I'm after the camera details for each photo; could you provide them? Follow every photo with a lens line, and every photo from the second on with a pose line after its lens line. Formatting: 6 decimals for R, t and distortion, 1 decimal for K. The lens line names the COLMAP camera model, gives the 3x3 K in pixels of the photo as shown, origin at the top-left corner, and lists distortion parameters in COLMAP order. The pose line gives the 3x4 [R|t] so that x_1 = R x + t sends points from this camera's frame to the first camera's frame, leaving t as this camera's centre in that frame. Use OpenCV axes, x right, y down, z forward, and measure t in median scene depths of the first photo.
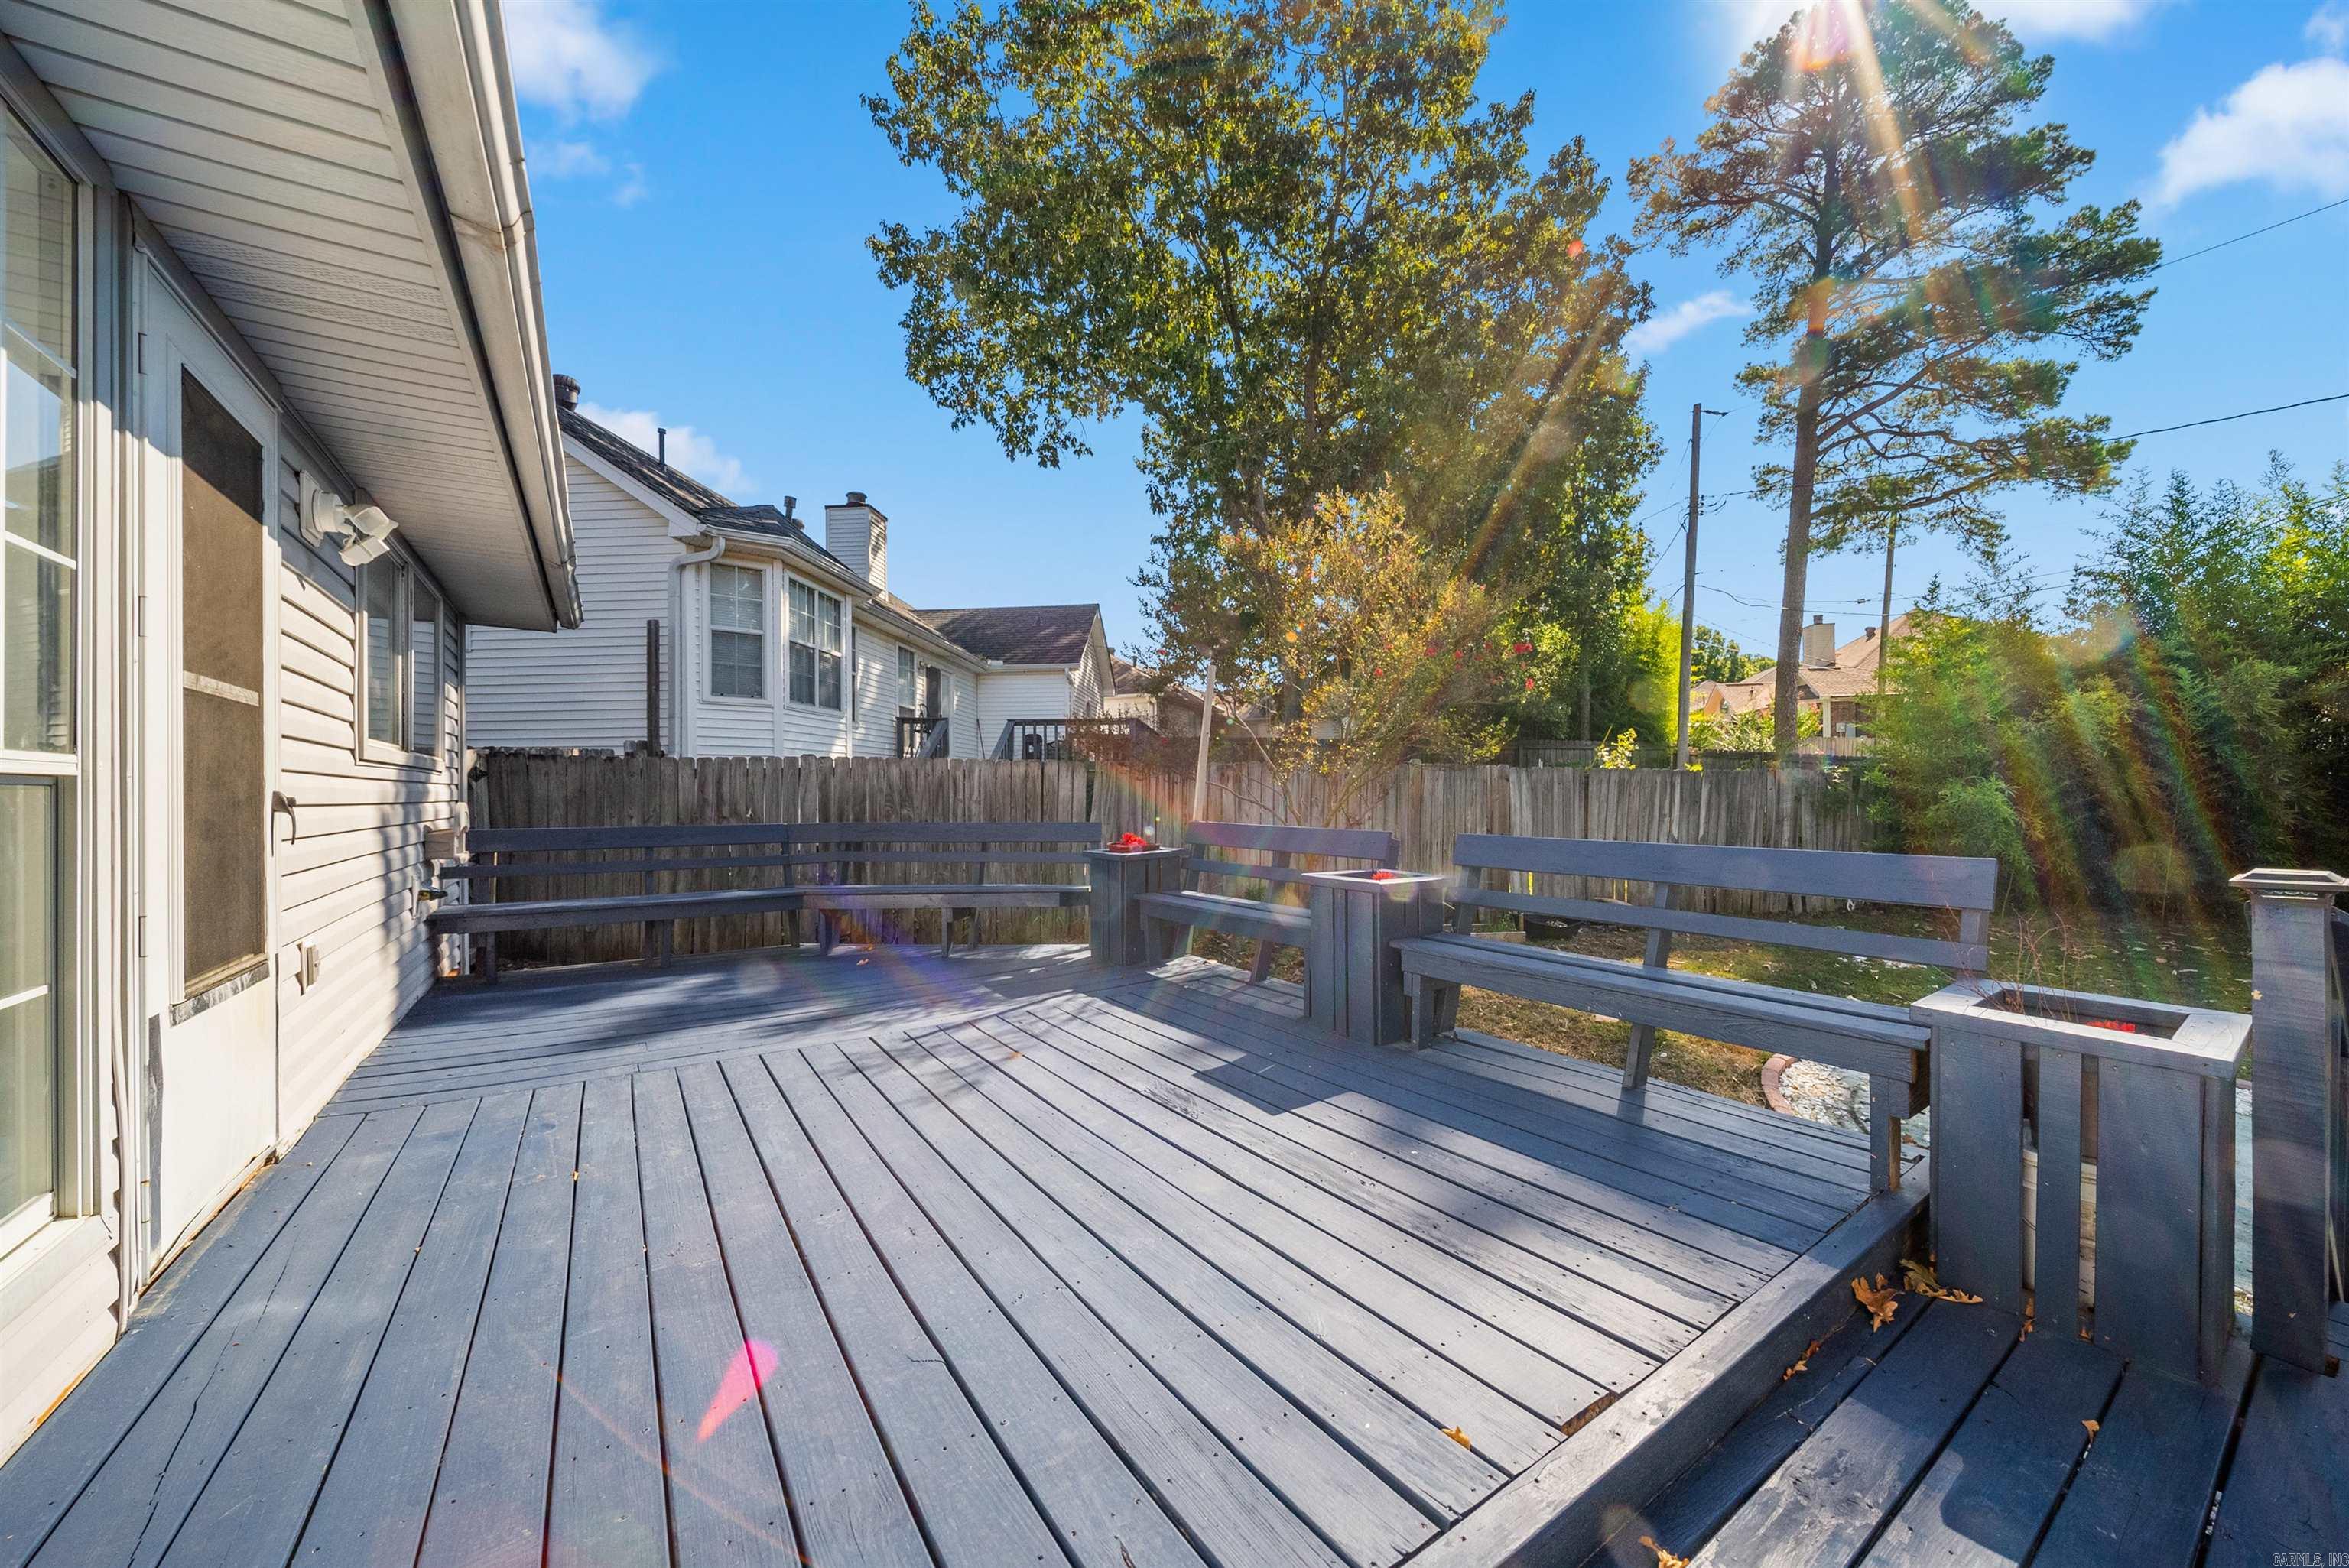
lens RADIAL K [[841.5, 0, 1181.3], [0, 841.5, 787.6], [0, 0, 1]] dist [-0.001198, -0.001512]
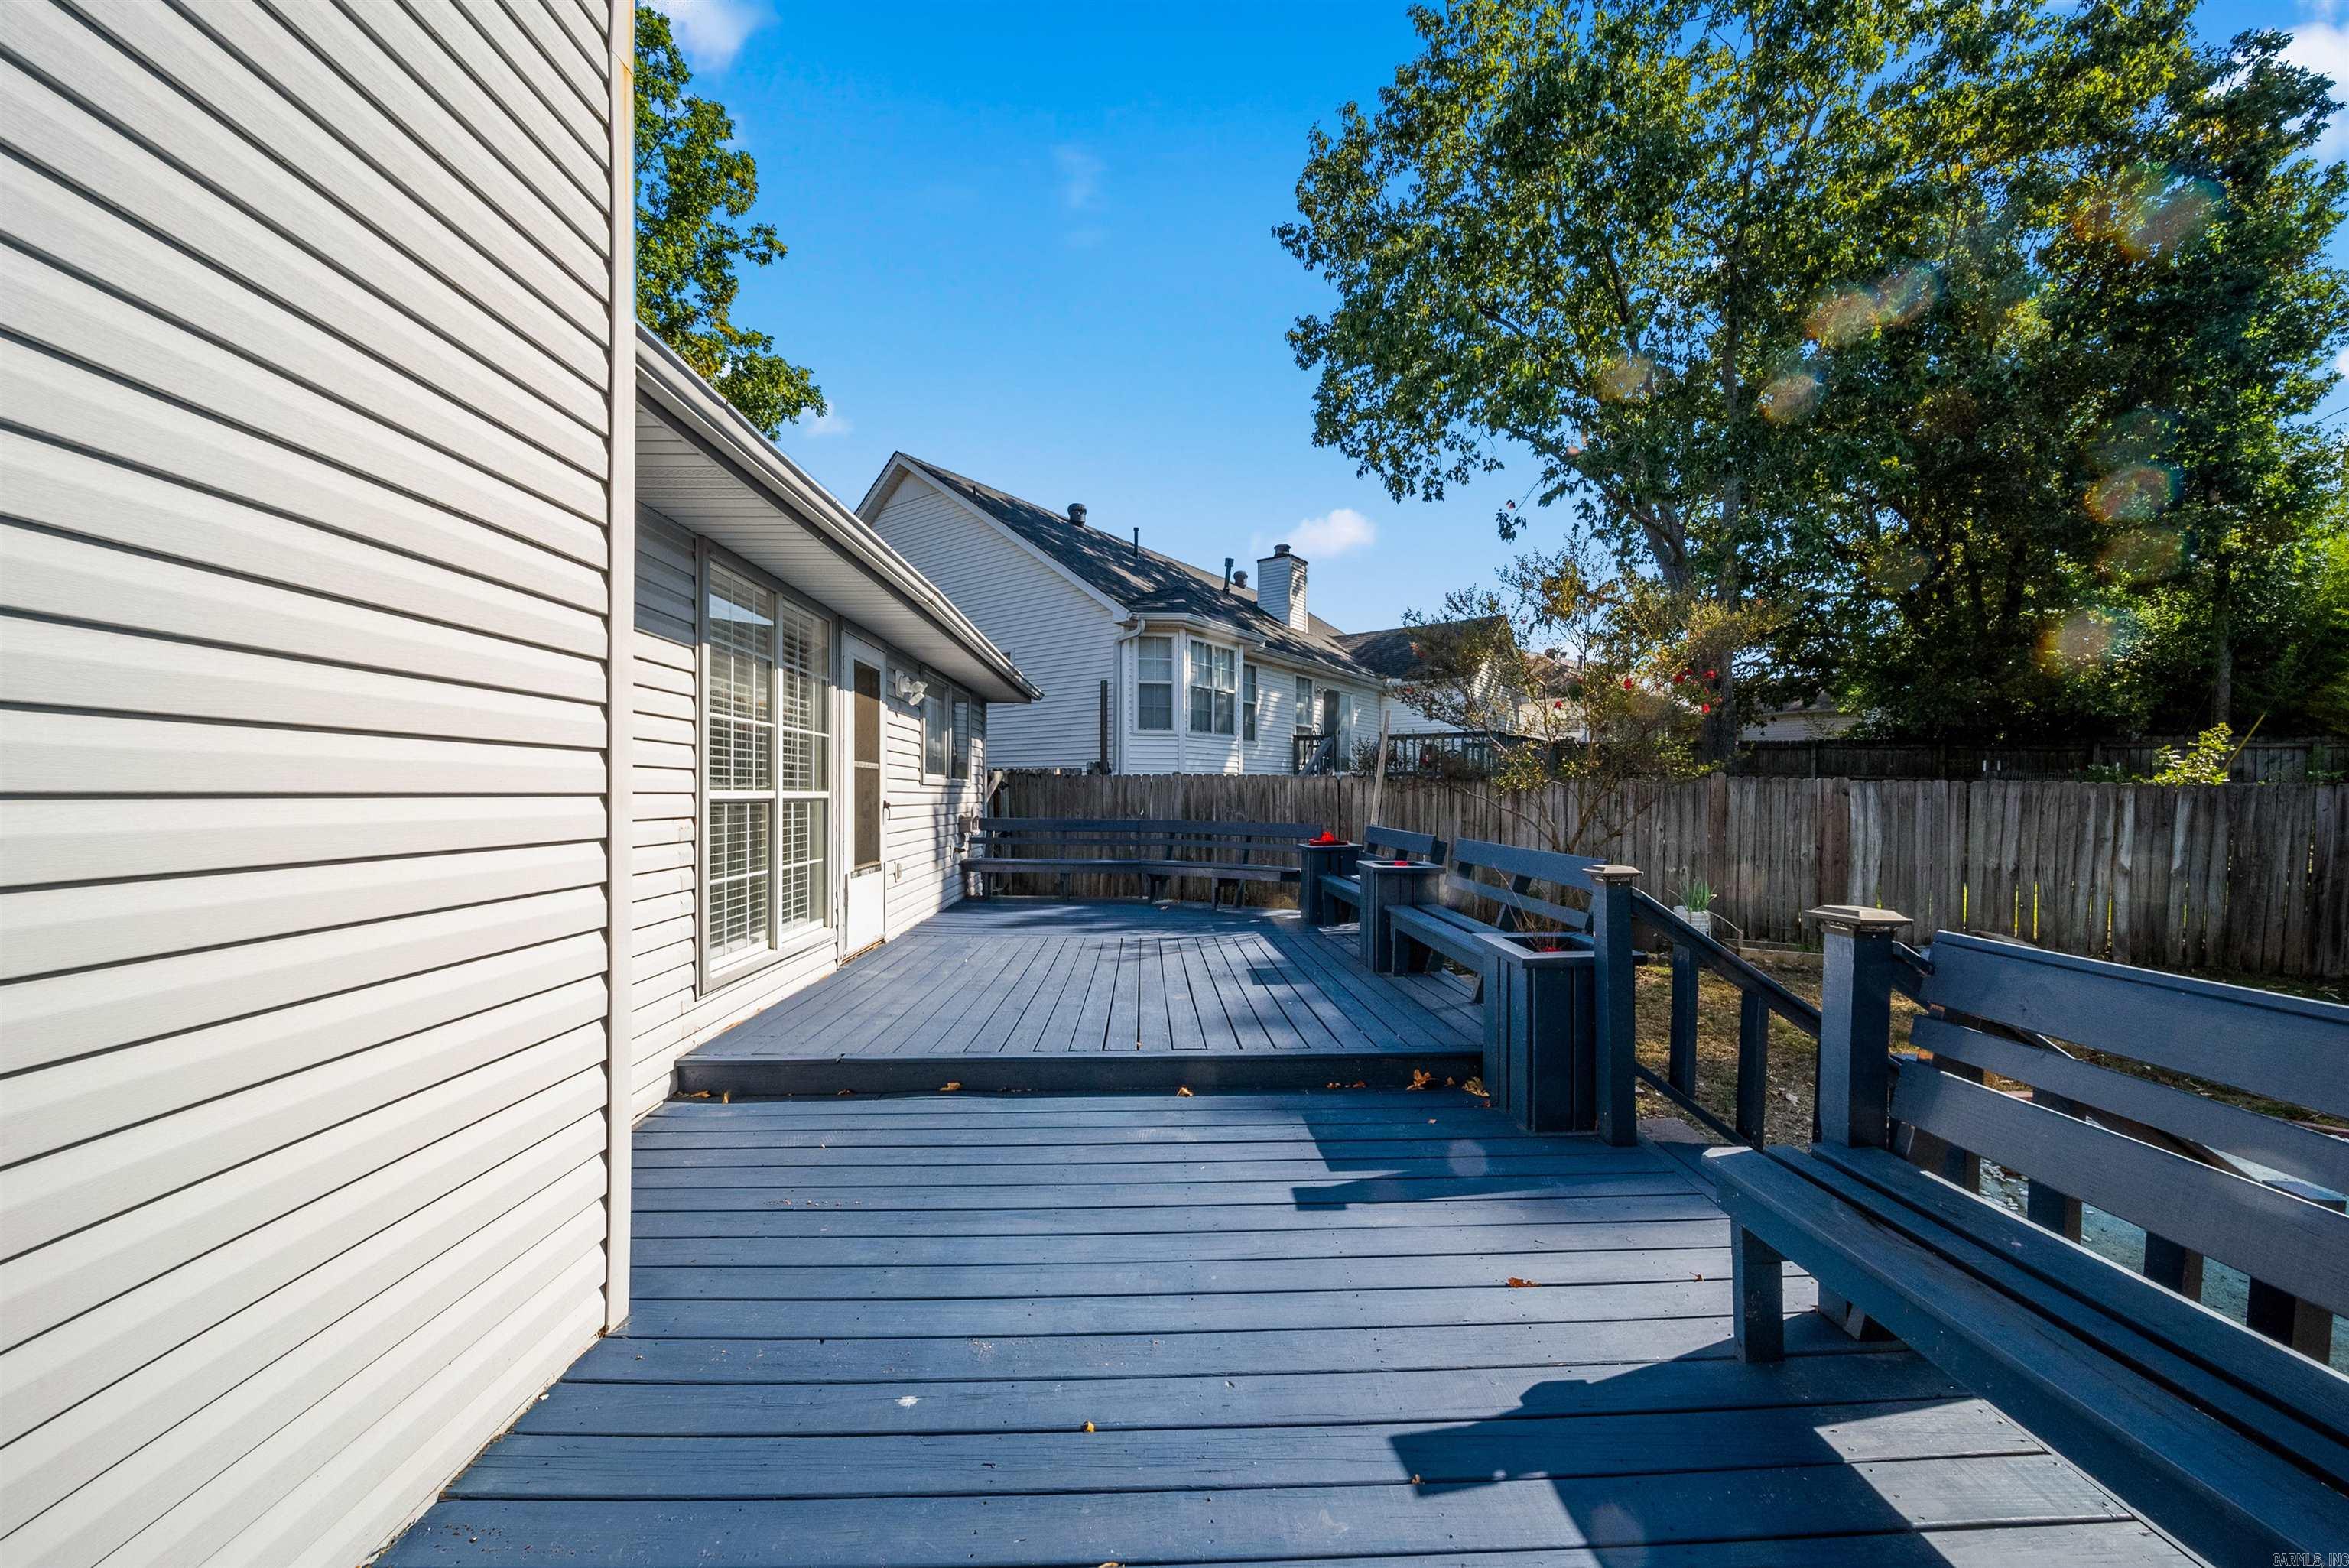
lens RADIAL K [[841.5, 0, 1185.4], [0, 841.5, 795.3], [0, 0, 1]] dist [-0.001198, -0.001512]
pose [[0.849970, 0.011600, -0.526704, 0.243402], [-0.008335, 0.999929, 0.008571, -0.009150], [0.526766, -0.002895, 0.850006, -0.162654]]
